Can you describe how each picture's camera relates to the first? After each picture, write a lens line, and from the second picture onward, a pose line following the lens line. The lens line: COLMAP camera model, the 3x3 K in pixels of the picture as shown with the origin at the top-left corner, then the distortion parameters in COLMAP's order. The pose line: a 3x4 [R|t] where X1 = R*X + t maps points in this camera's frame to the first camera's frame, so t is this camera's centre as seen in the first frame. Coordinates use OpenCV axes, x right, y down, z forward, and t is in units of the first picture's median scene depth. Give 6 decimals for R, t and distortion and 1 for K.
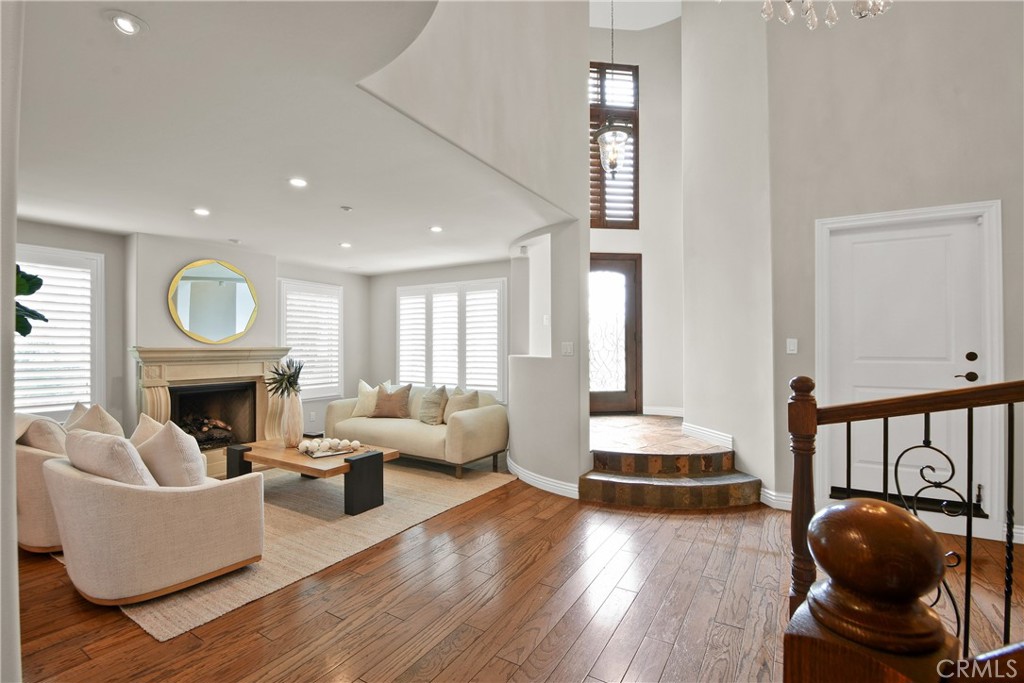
lens RADIAL K [[462.7, 0, 513.0], [0, 462.7, 344.0], [0, 0, 1]] dist [0.020920, -0.028180]
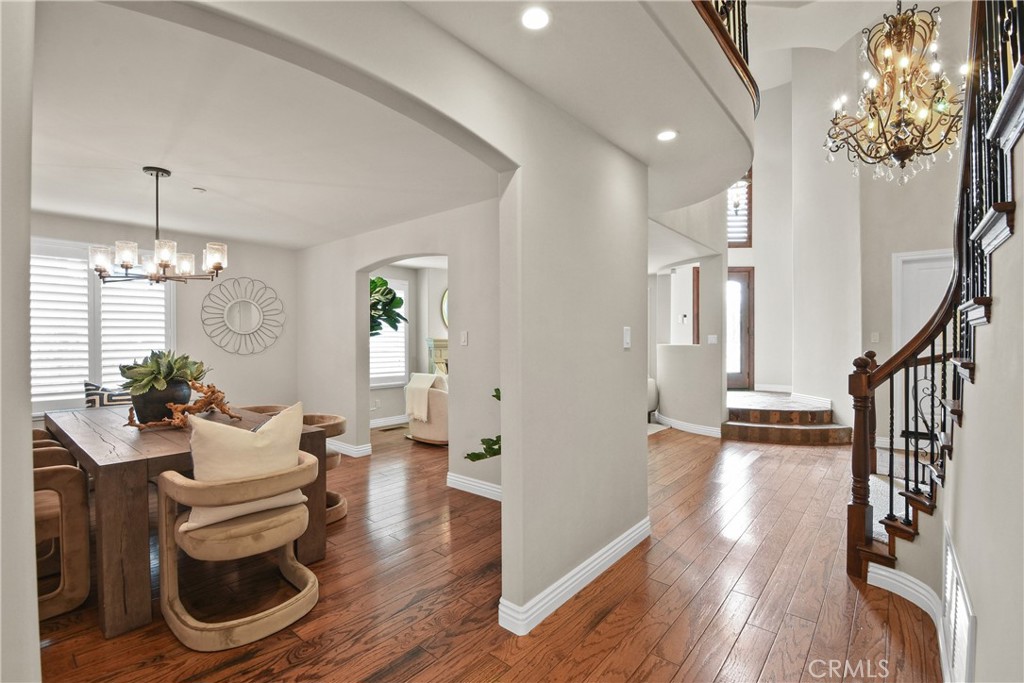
lens RADIAL K [[462.7, 0, 513.0], [0, 462.7, 344.0], [0, 0, 1]] dist [0.020920, -0.028180]
pose [[0.988332, 0.002259, -0.152296, -0.294545], [-0.000432, 0.999928, 0.012029, 0.007325], [0.152313, -0.011823, 0.988262, -0.593422]]
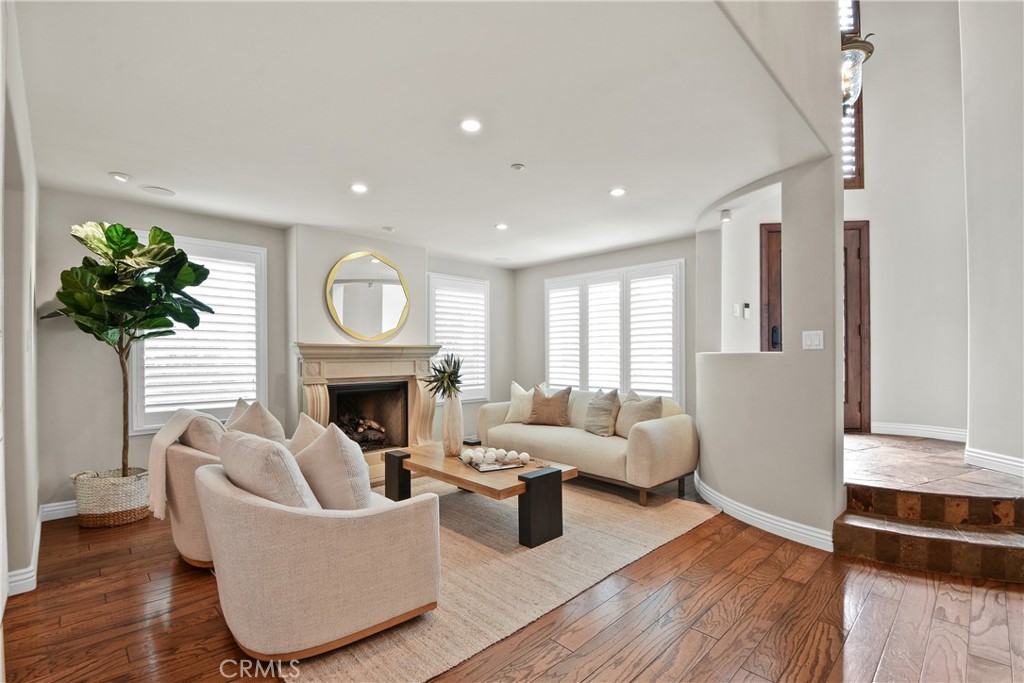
lens RADIAL K [[464.1, 0, 512.0], [0, 464.1, 355.6], [0, 0, 1]] dist [0.021137, -0.027184]
pose [[0.967878, 0.000391, -0.251420, -0.148012], [0.002306, 0.999943, 0.010429, 0.025754], [0.251409, -0.010674, 0.967822, 0.188011]]
